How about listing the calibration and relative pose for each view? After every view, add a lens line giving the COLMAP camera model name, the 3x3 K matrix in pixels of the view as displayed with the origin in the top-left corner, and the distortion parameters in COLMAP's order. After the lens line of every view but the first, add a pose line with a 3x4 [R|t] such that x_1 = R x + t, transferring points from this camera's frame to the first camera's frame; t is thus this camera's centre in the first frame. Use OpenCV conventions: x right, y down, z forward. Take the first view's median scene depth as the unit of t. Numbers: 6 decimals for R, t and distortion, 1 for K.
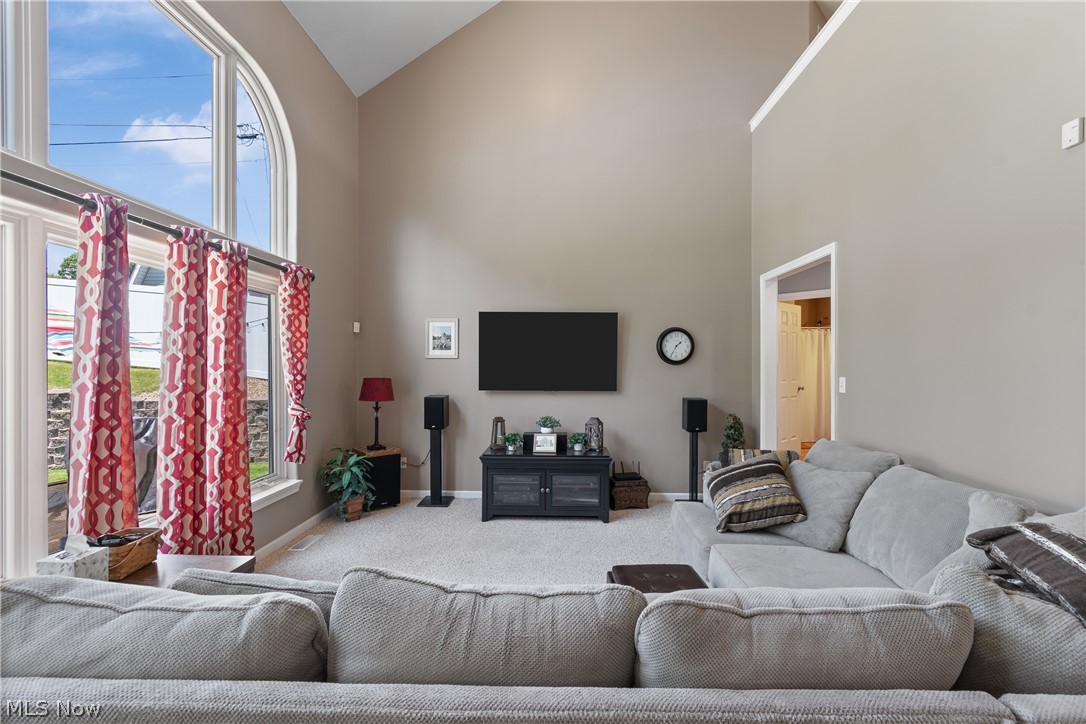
lens RADIAL K [[471.7, 0, 544.4], [0, 471.7, 371.2], [0, 0, 1]] dist [-0.000466, -0.000238]
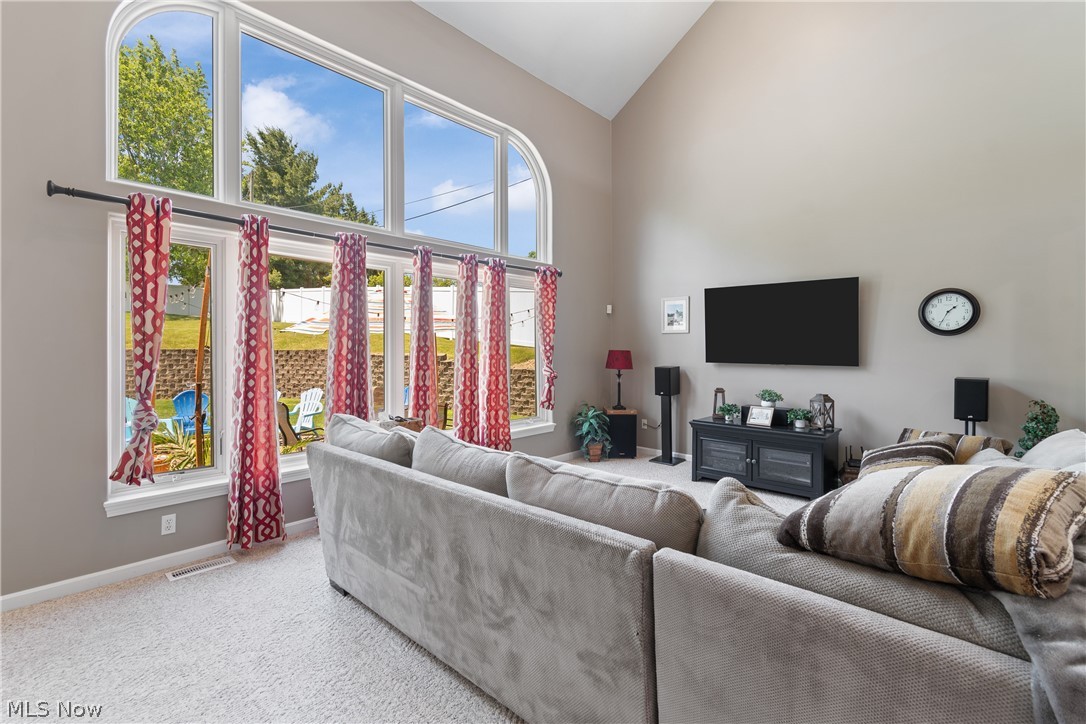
lens RADIAL K [[483.5, 0, 551.8], [0, 483.5, 358.5], [0, 0, 1]] dist [0.002414, 0.000122]
pose [[0.763794, 0.013985, -0.645309, 0.401451], [-0.007017, 0.999886, 0.013364, 0.026103], [0.645422, -0.005679, 0.763805, -0.076975]]
